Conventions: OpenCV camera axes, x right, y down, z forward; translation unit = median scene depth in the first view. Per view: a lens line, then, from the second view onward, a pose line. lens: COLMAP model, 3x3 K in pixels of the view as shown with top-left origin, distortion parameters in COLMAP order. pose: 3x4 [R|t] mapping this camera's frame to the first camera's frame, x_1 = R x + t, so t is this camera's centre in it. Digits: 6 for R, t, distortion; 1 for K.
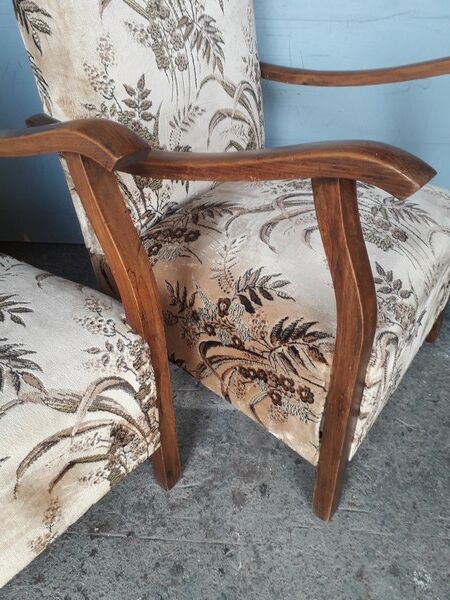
lens RADIAL K [[476.6, 0, 229.7], [0, 476.6, 304.9], [0, 0, 1]] dist [0.124248, -0.241605]
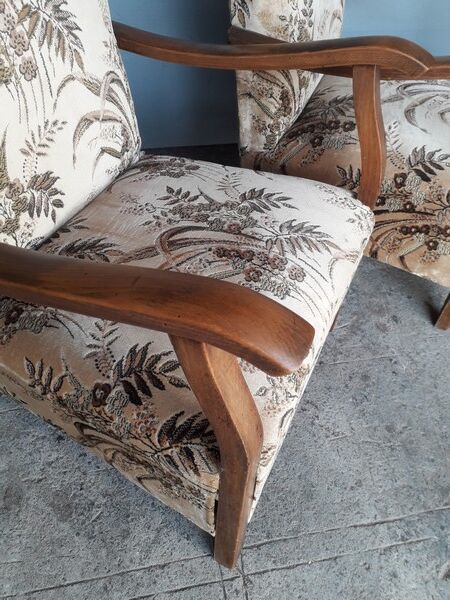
lens RADIAL K [[476.6, 0, 229.7], [0, 476.6, 304.9], [0, 0, 1]] dist [0.124248, -0.241605]
pose [[0.966198, -0.162772, 0.199915, -0.760966], [0.117563, 0.968336, 0.220239, -0.011424], [-0.229433, -0.189292, 0.954740, -0.210860]]
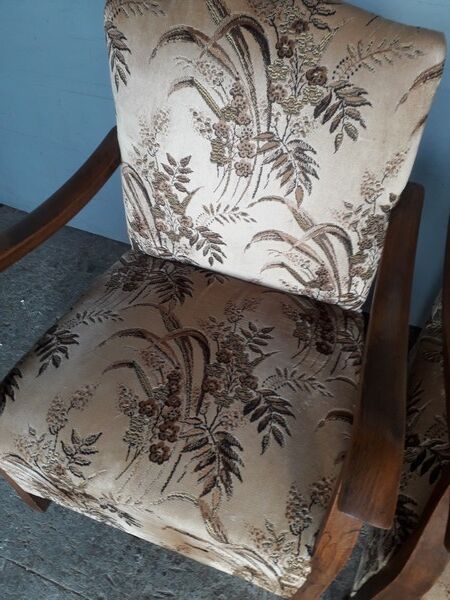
lens RADIAL K [[476.6, 0, 229.7], [0, 476.6, 304.9], [0, 0, 1]] dist [0.124248, -0.241605]
pose [[0.344587, 0.722874, -0.598927, -0.020353], [-0.586698, 0.663886, 0.463725, -0.554142], [0.732834, 0.191596, 0.652875, 0.129917]]
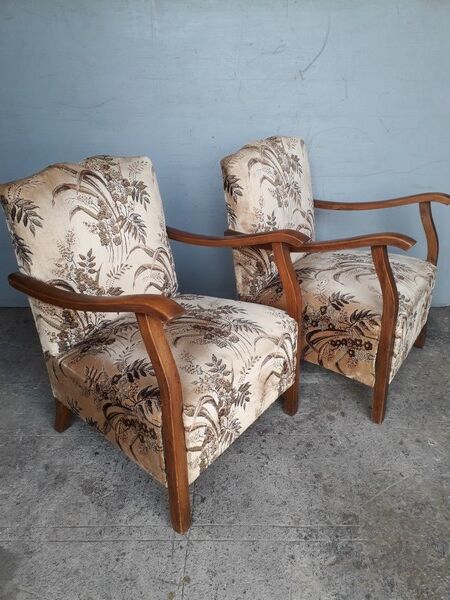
lens RADIAL K [[476.6, 0, 229.7], [0, 476.6, 304.9], [0, 0, 1]] dist [0.124248, -0.241605]
pose [[0.998163, -0.037270, 0.047770, -0.520978], [0.046526, 0.976535, -0.210275, 0.402383], [-0.038812, 0.212111, 0.976475, -1.054384]]
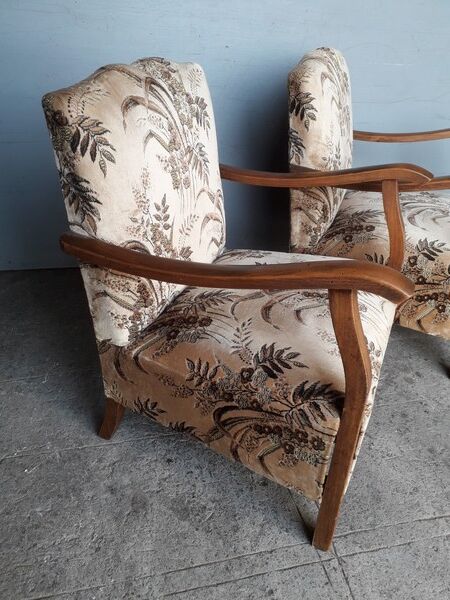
lens RADIAL K [[476.6, 0, 229.7], [0, 476.6, 304.9], [0, 0, 1]] dist [0.124248, -0.241605]
pose [[0.953567, -0.116331, 0.277808, -1.181969], [0.139753, 0.987985, -0.065983, 0.189725], [-0.266795, 0.101744, 0.958368, -0.551295]]
